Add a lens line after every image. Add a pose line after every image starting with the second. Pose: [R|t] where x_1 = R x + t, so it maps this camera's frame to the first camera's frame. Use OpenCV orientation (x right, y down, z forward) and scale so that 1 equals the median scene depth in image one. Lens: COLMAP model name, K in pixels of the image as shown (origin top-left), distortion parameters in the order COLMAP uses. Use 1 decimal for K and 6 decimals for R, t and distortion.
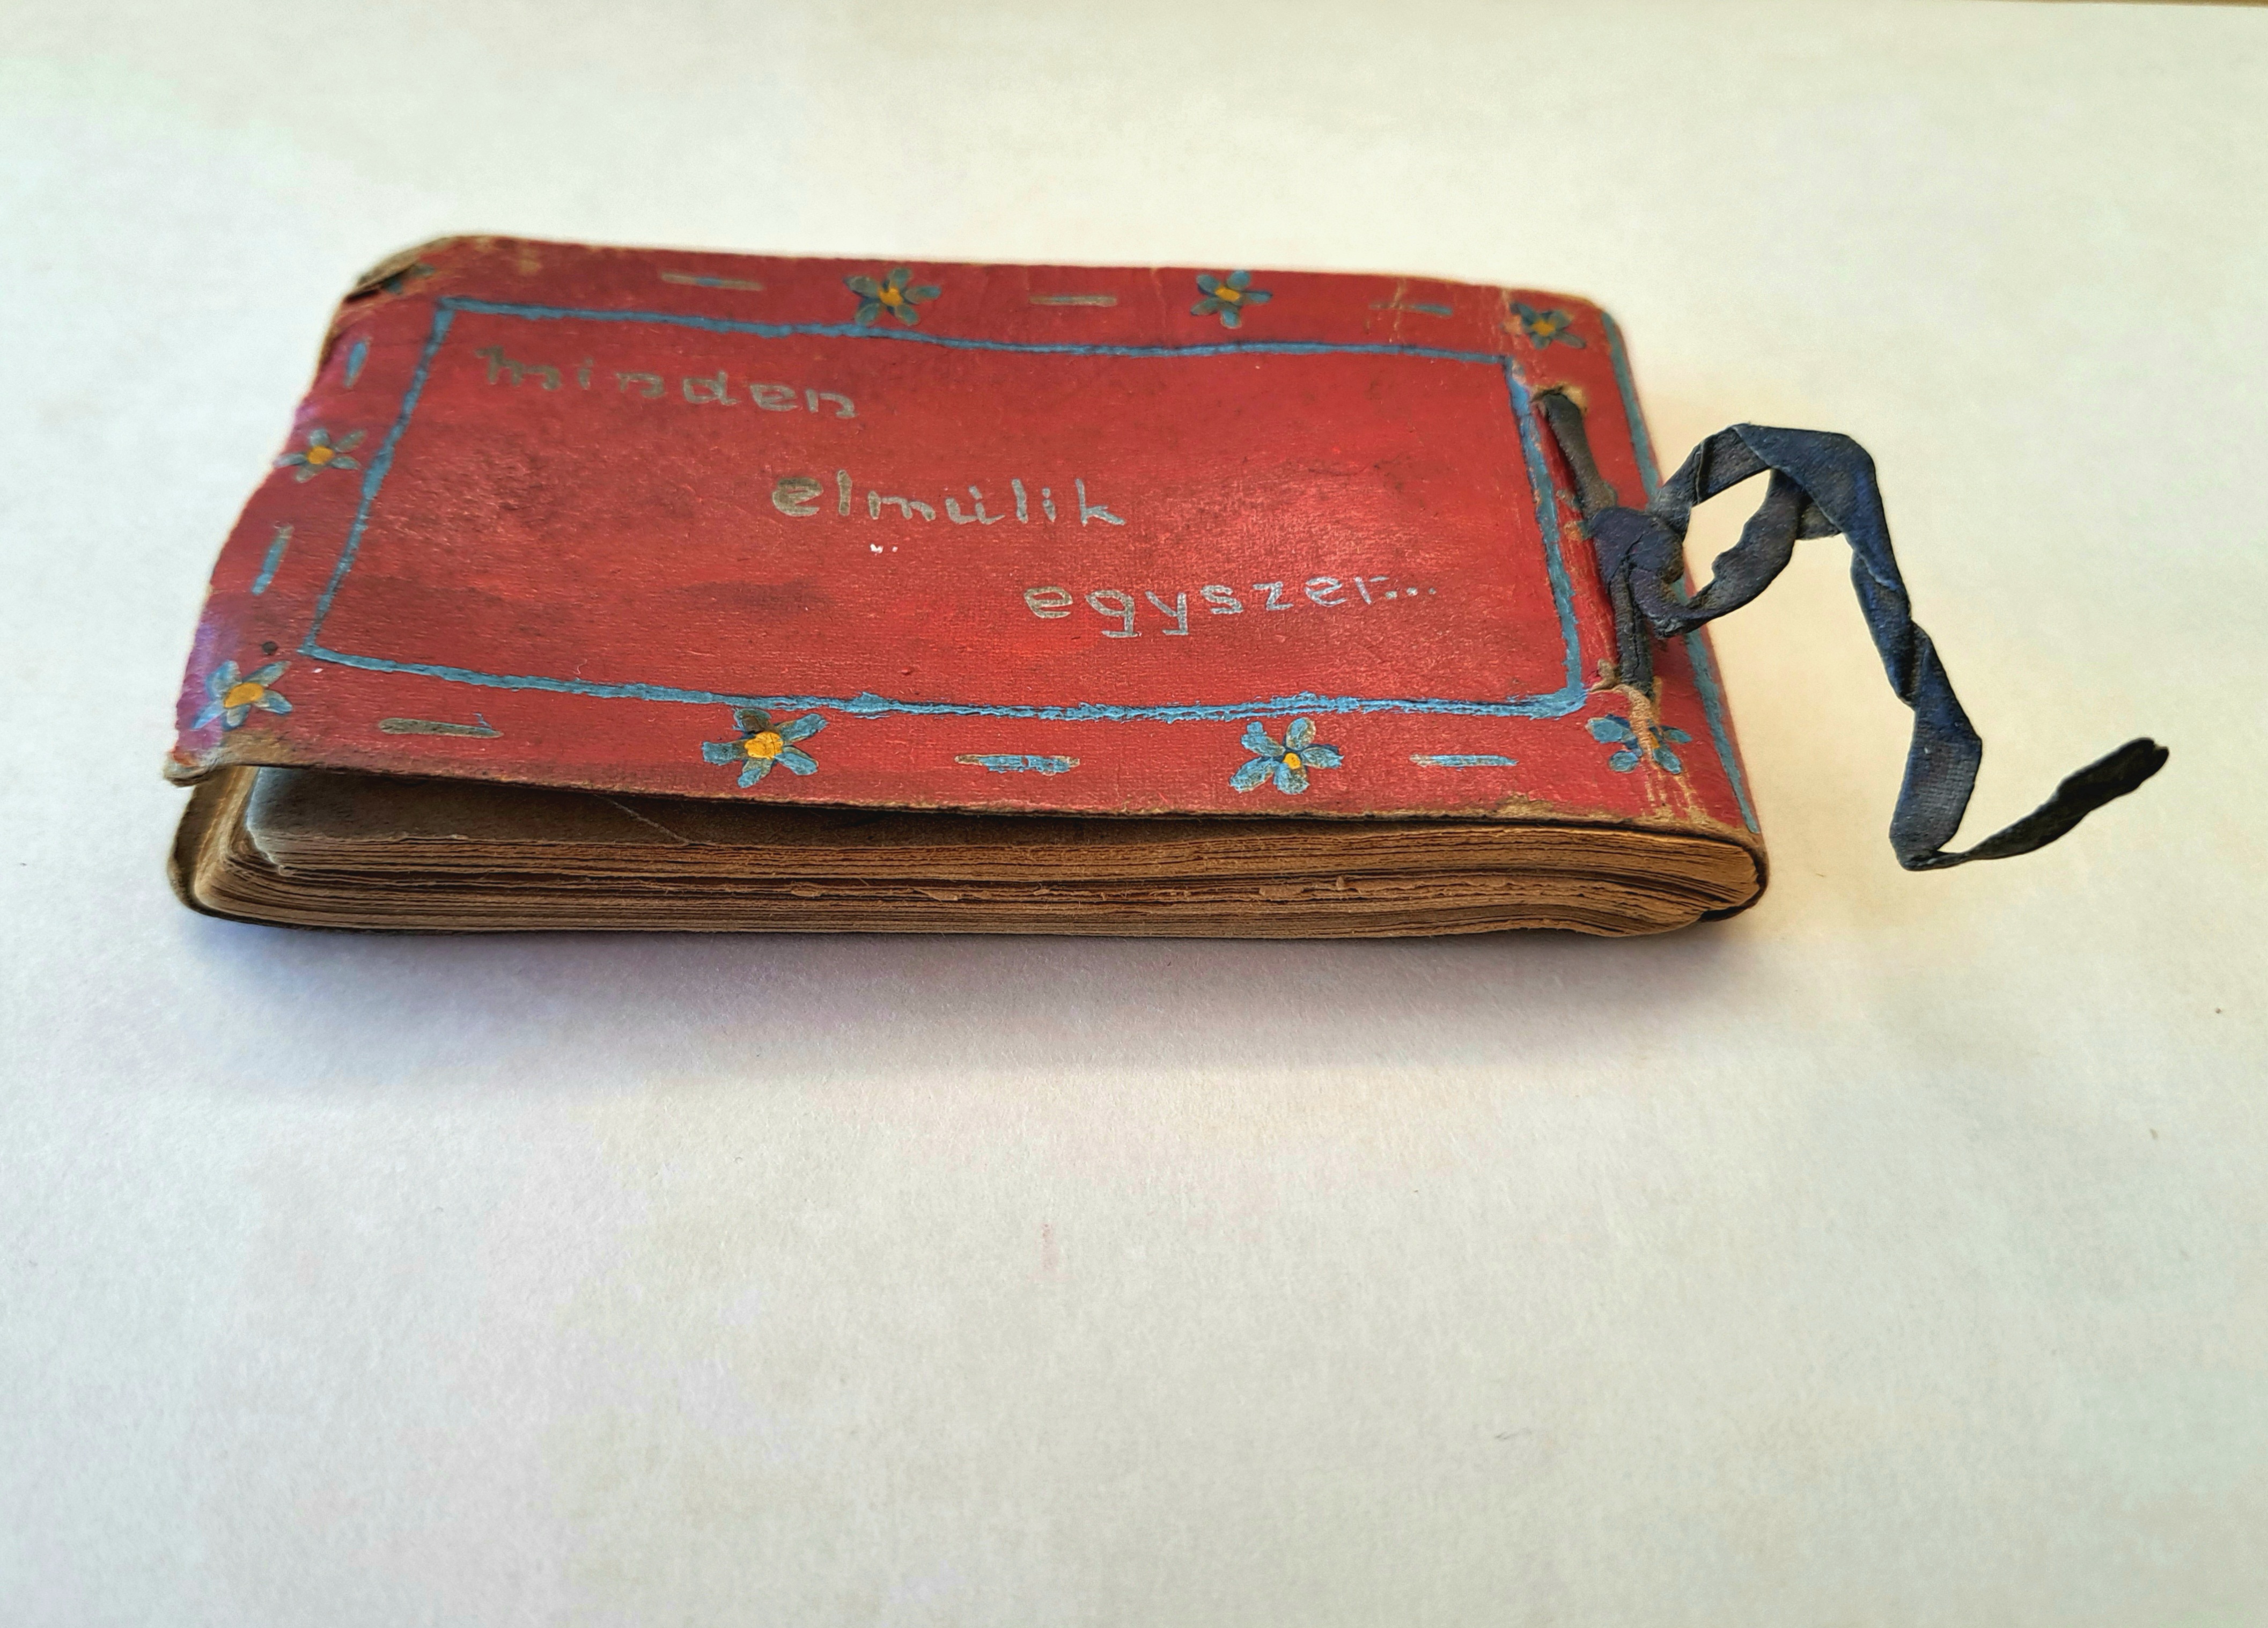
lens RADIAL K [[1645.5, 0, 1093.4], [0, 1645.5, 813.7], [0, 0, 1]] dist [0.001149, -0.001368]
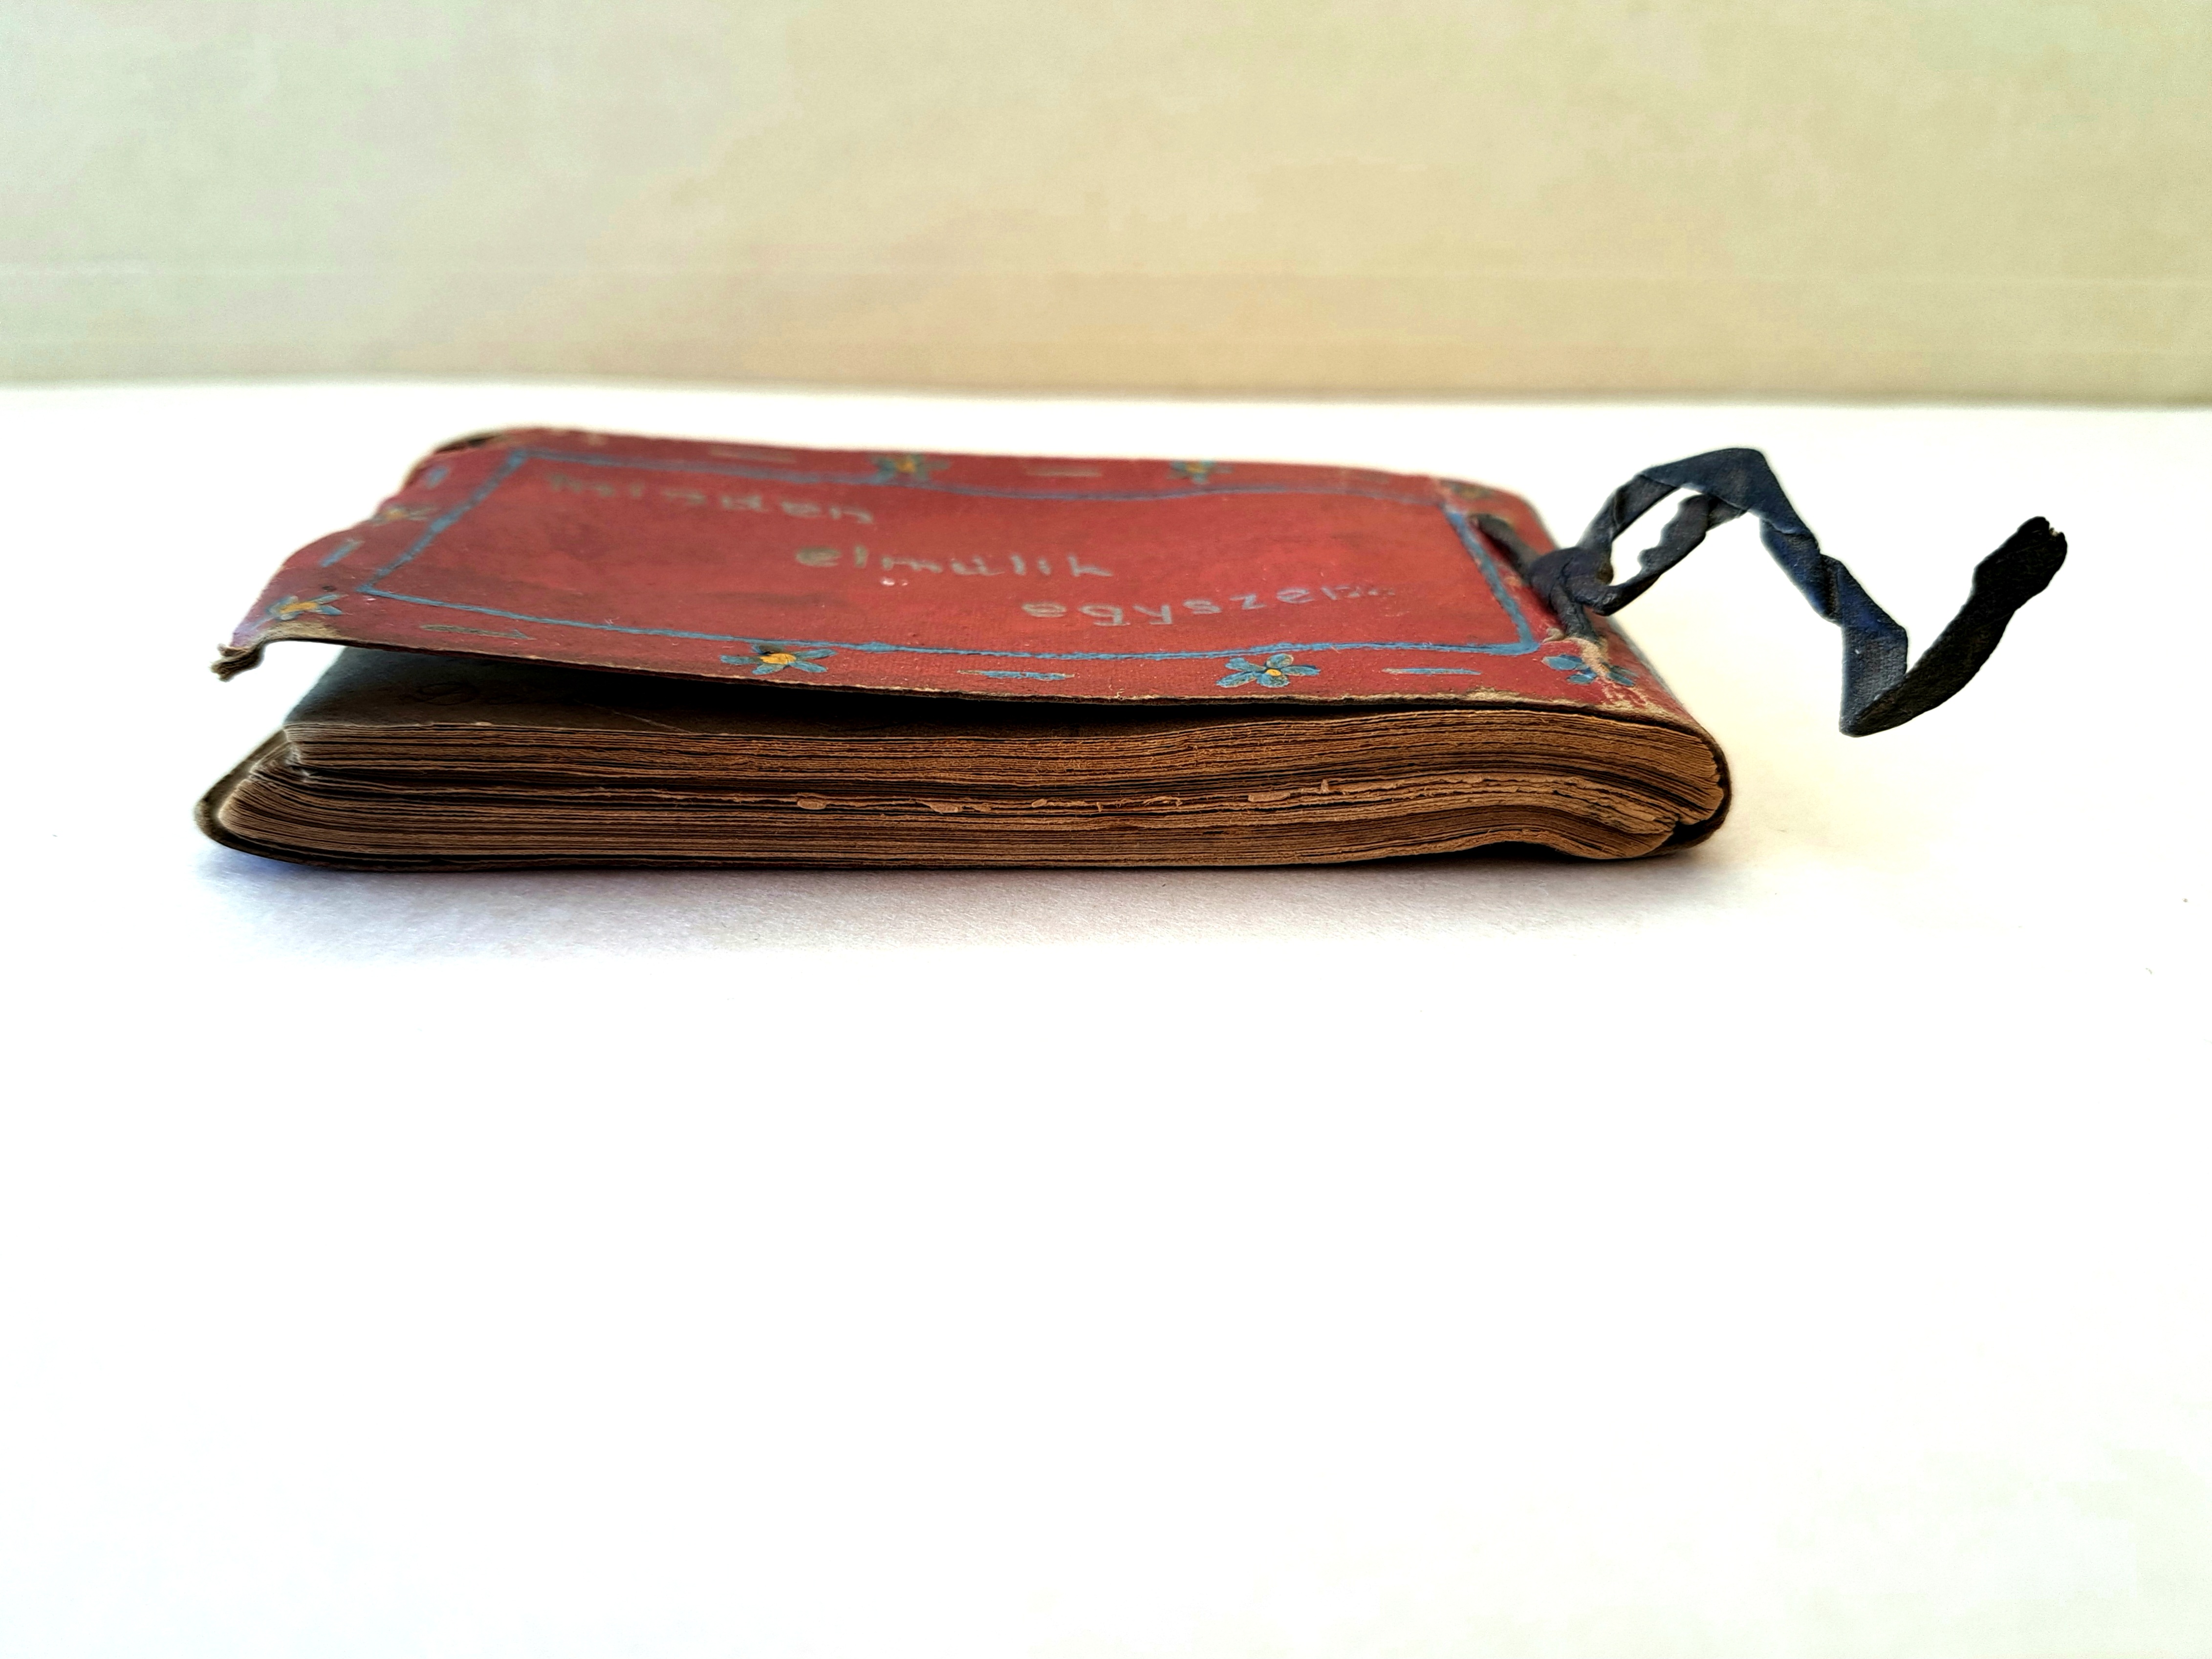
lens RADIAL K [[1525.0, 0, 1106.0], [0, 1525.0, 829.5], [0, 0, 1]] dist [-0.012576, -0.000810]
pose [[0.999771, -0.011028, 0.018324, -0.007007], [0.016489, 0.943128, -0.332022, 0.383896], [-0.013620, 0.332248, 0.943094, 0.097613]]
